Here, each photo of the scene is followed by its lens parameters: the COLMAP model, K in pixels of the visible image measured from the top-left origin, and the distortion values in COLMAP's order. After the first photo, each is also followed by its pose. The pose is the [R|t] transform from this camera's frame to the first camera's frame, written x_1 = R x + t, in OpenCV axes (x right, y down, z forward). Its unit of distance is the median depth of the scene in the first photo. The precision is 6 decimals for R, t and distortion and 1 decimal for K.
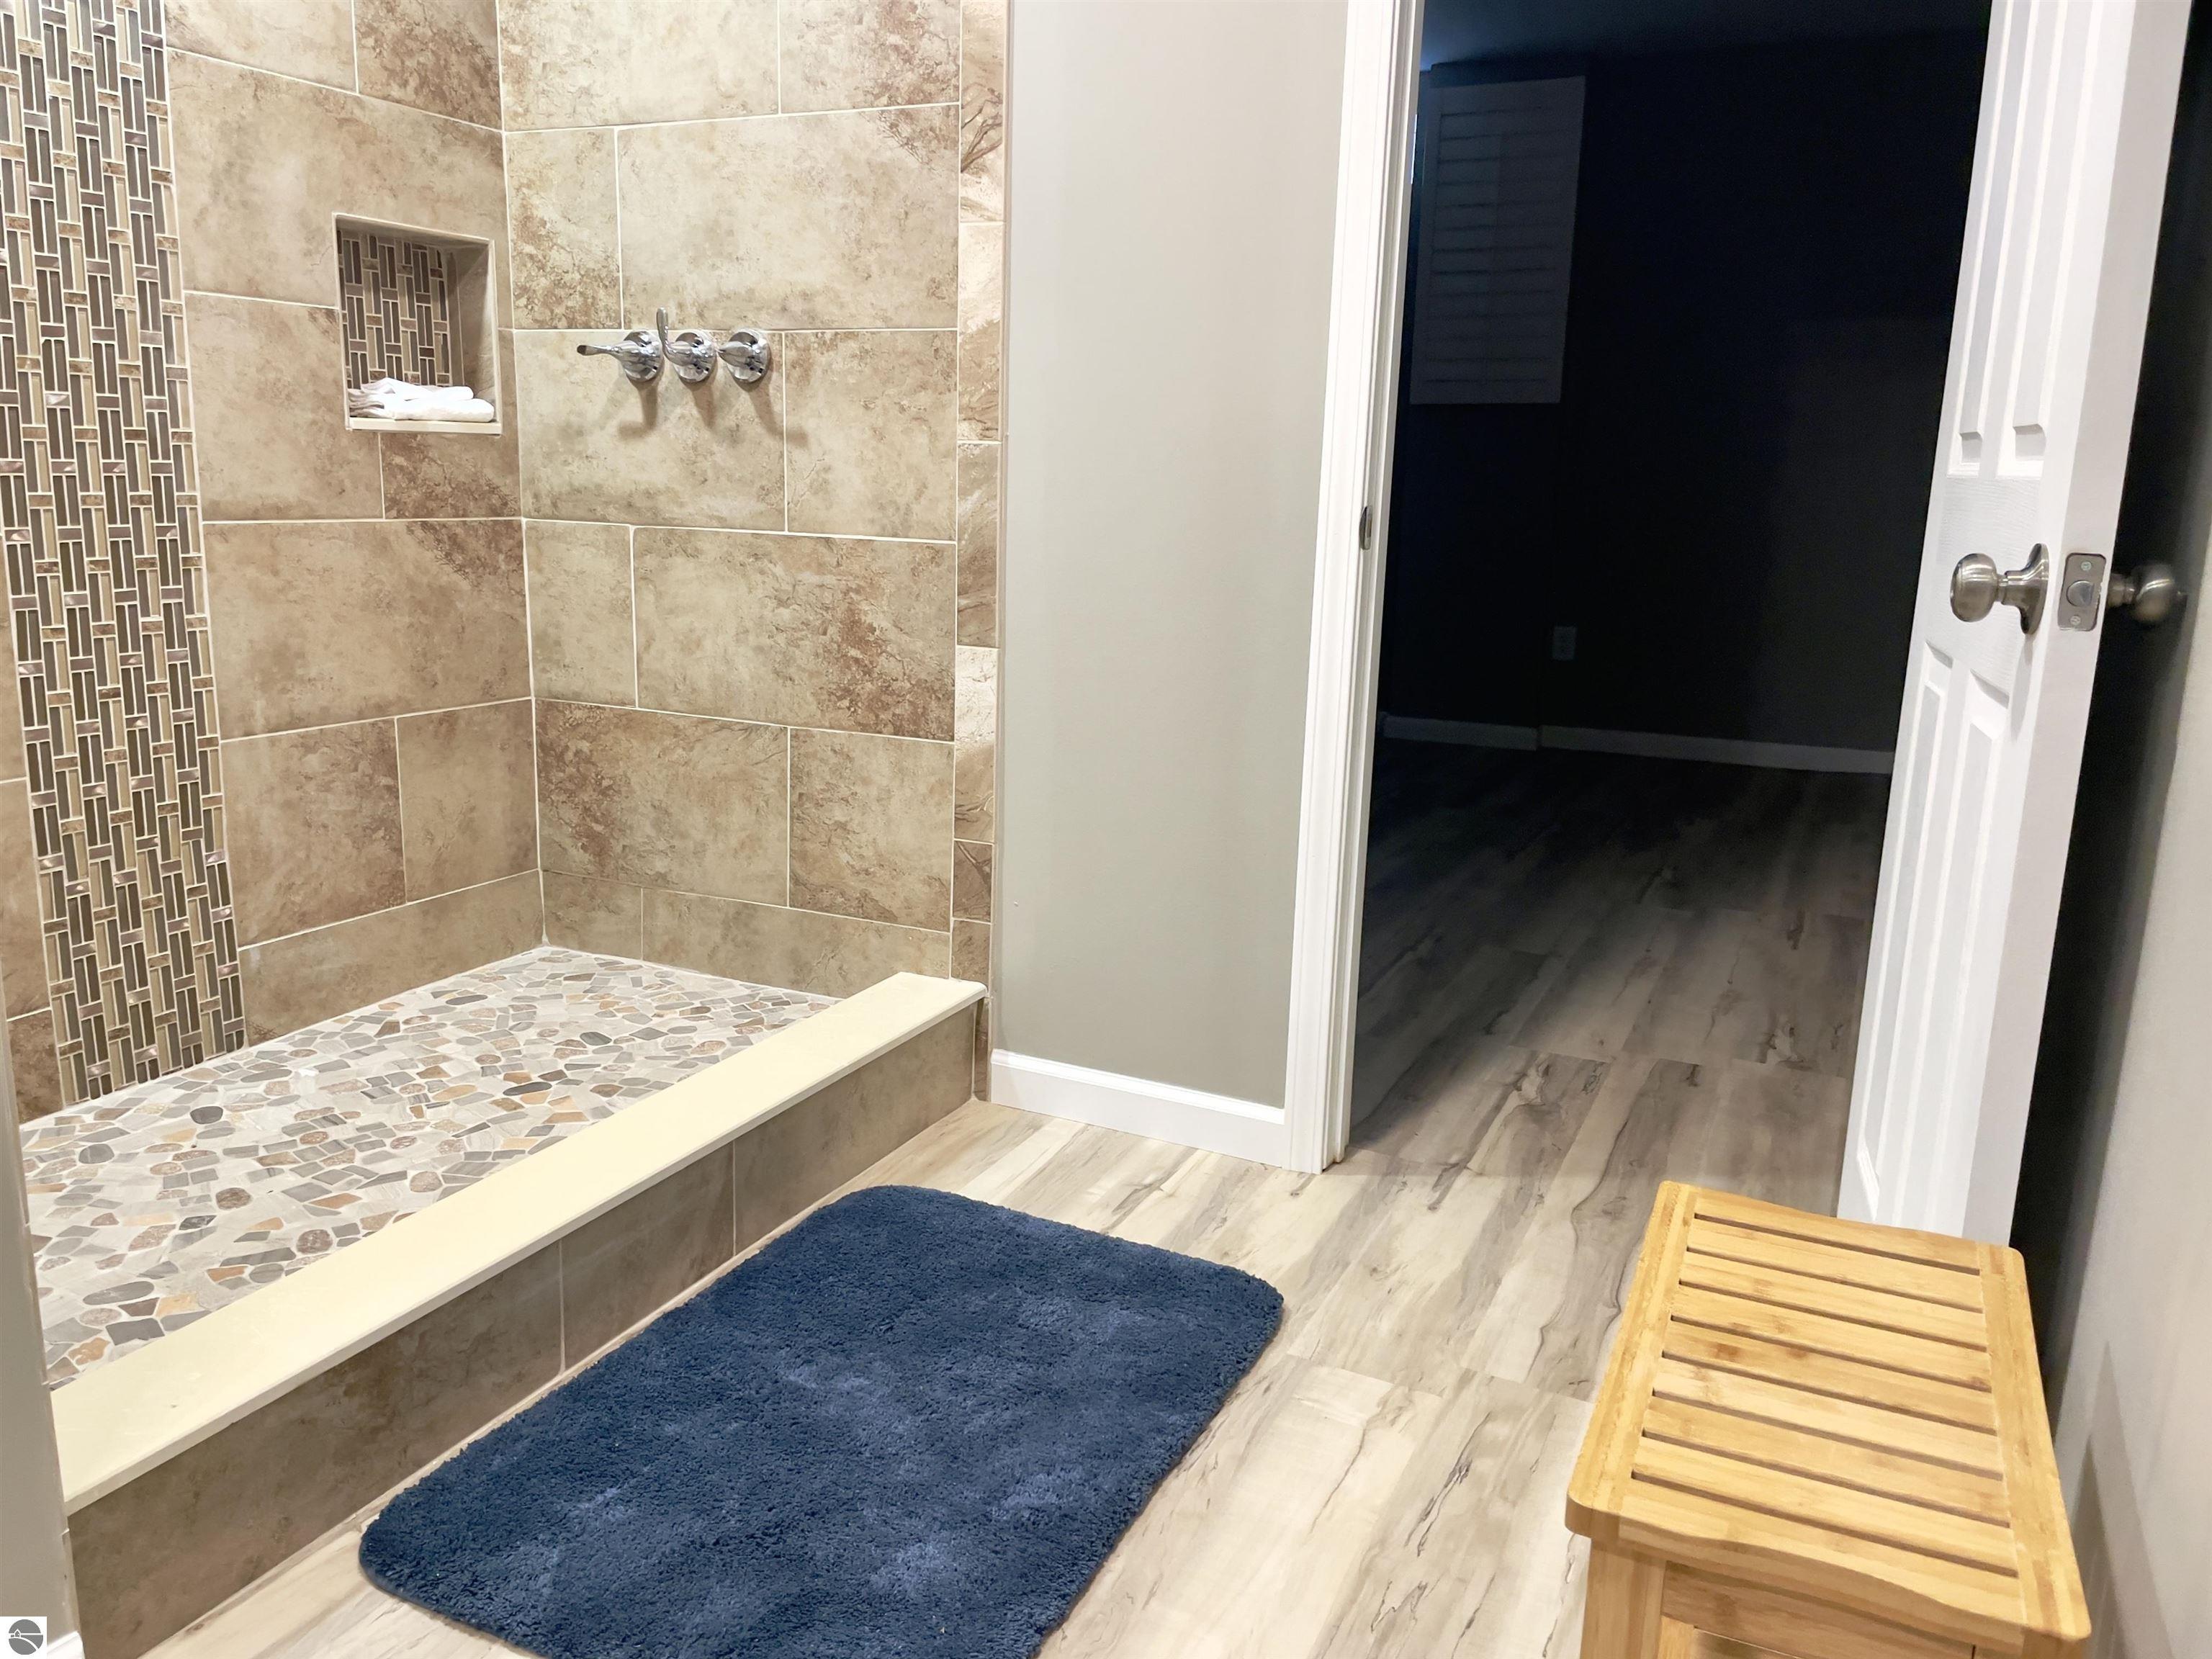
lens RADIAL K [[1669.2, 0, 1105.3], [0, 1669.2, 829.2], [0, 0, 1]] dist [0.088403, -0.119378]
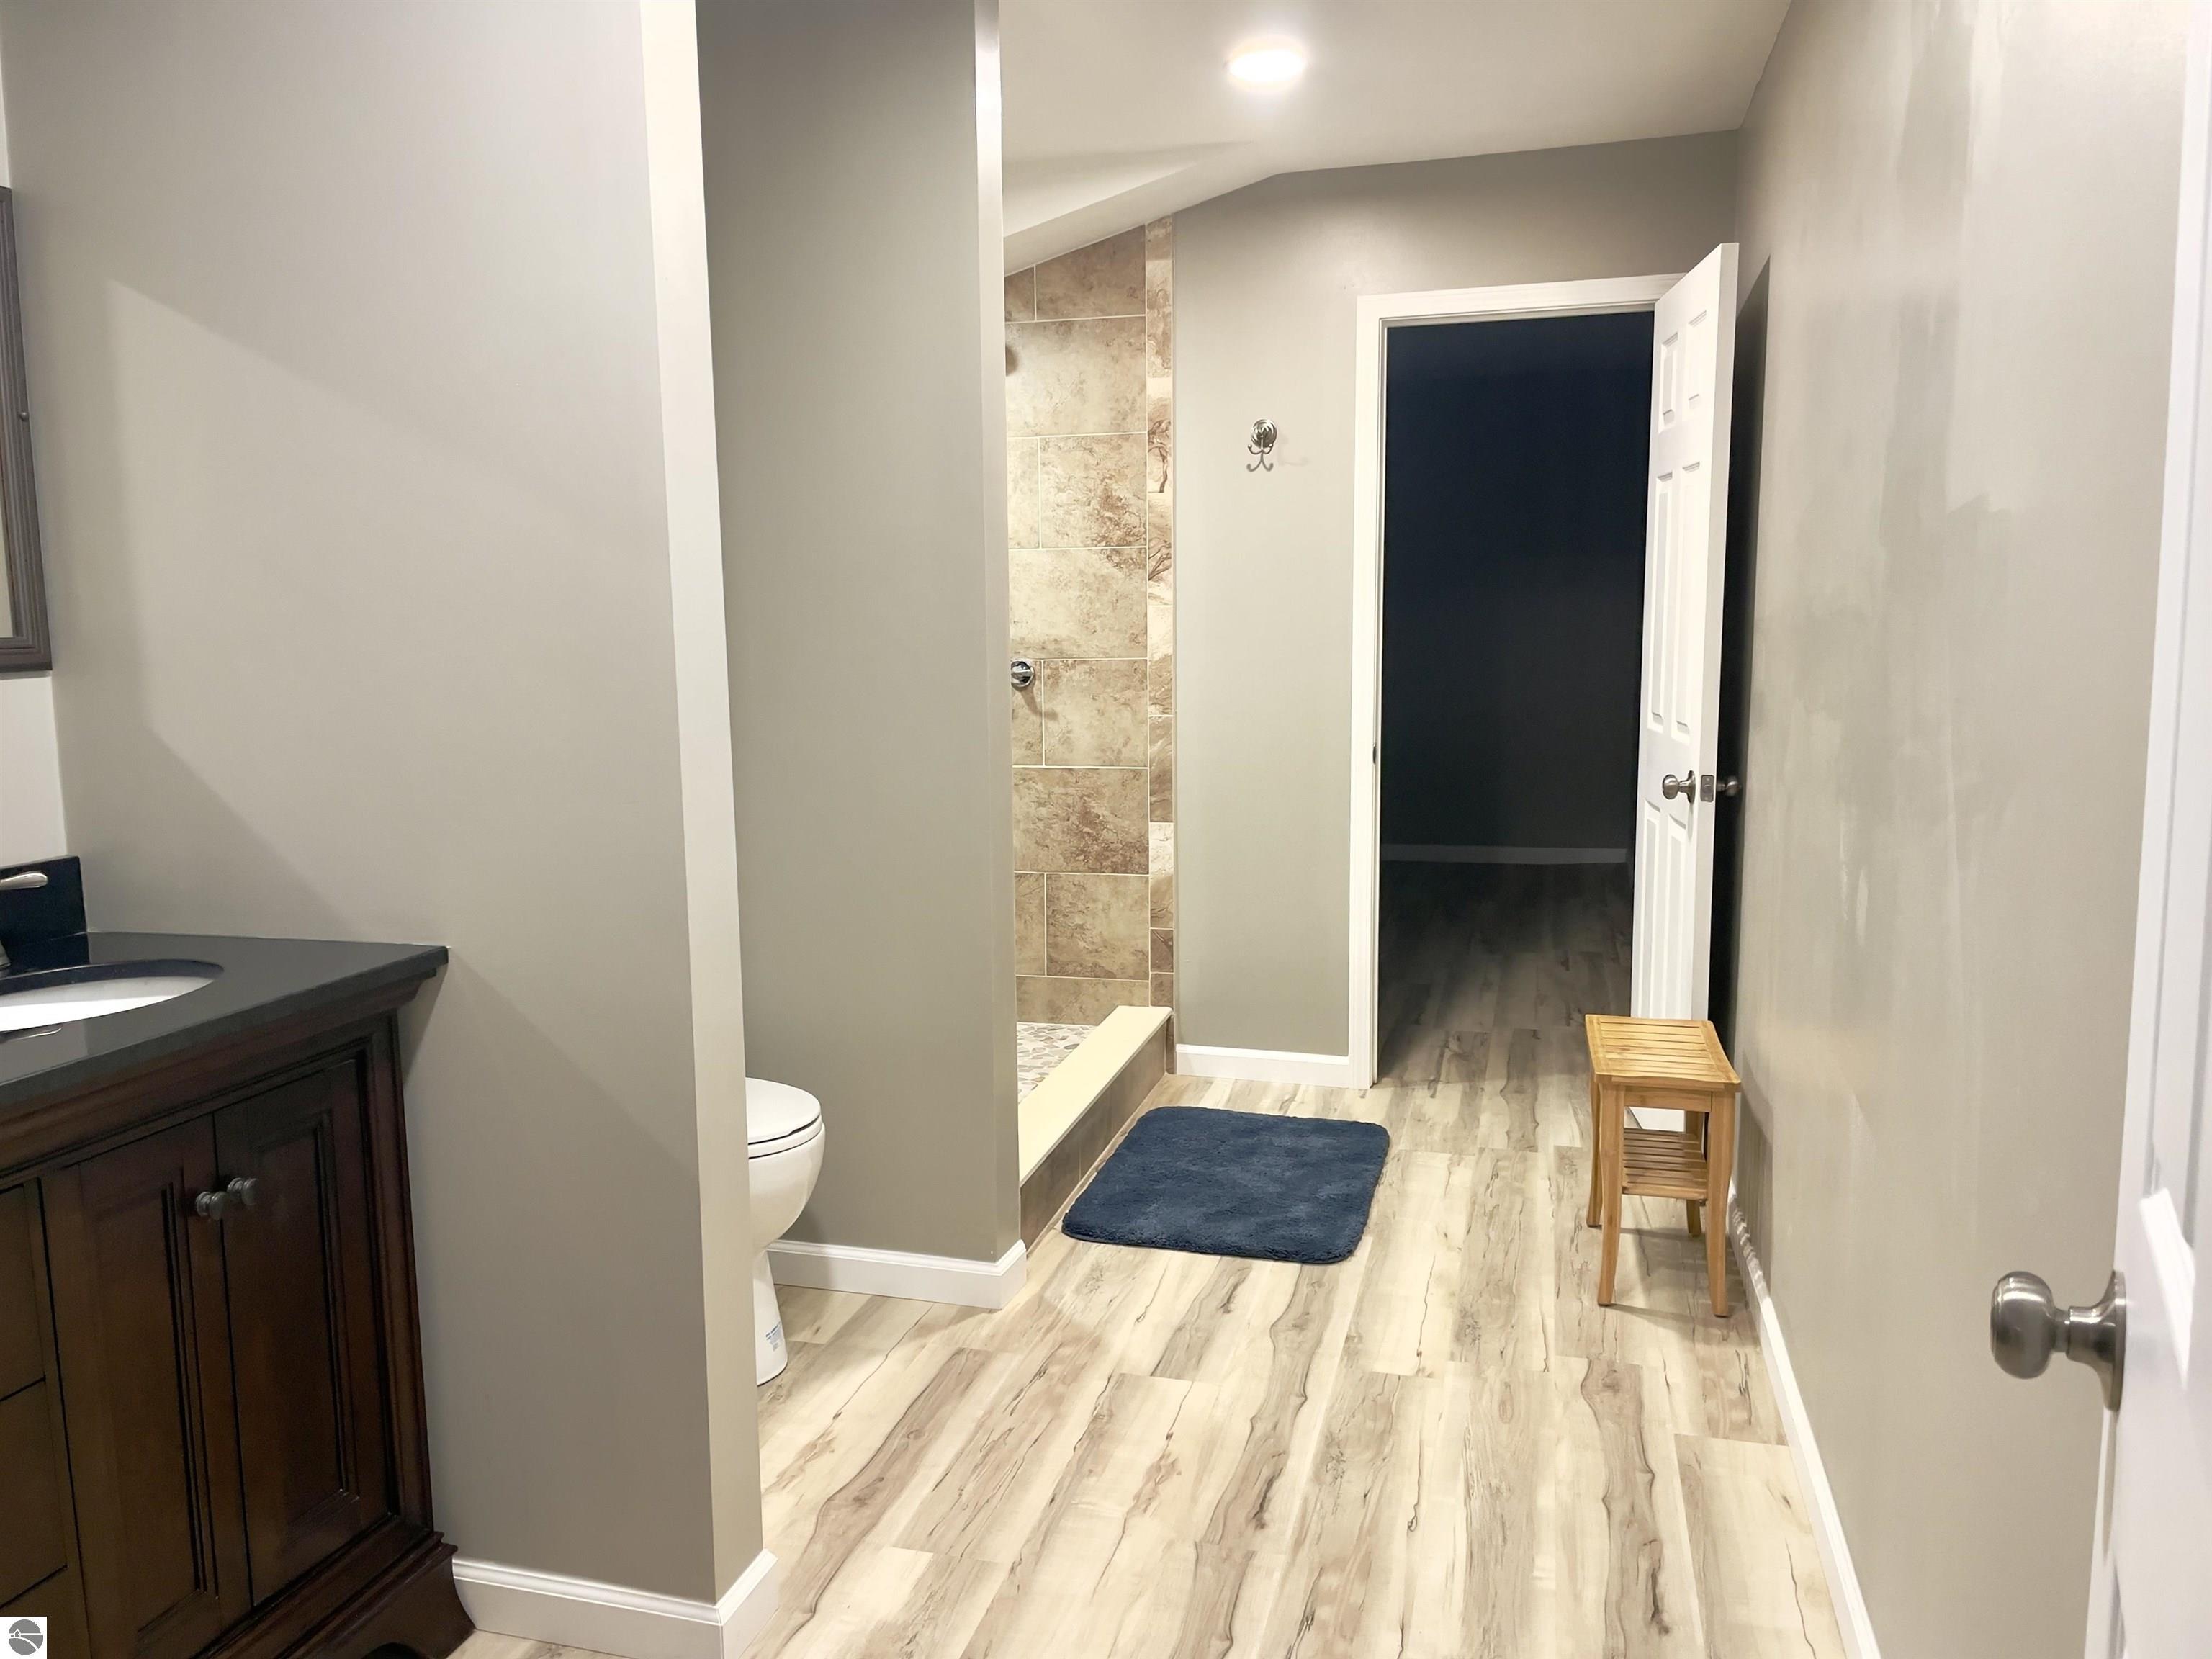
lens RADIAL K [[1669.2, 0, 1106.4], [0, 1669.2, 831.1], [0, 0, 1]] dist [0.088403, -0.119378]
pose [[0.982789, -0.061446, 0.174211, -0.465287], [0.075140, 0.994488, -0.073126, 0.031384], [-0.168757, 0.084958, 0.981989, -0.815806]]
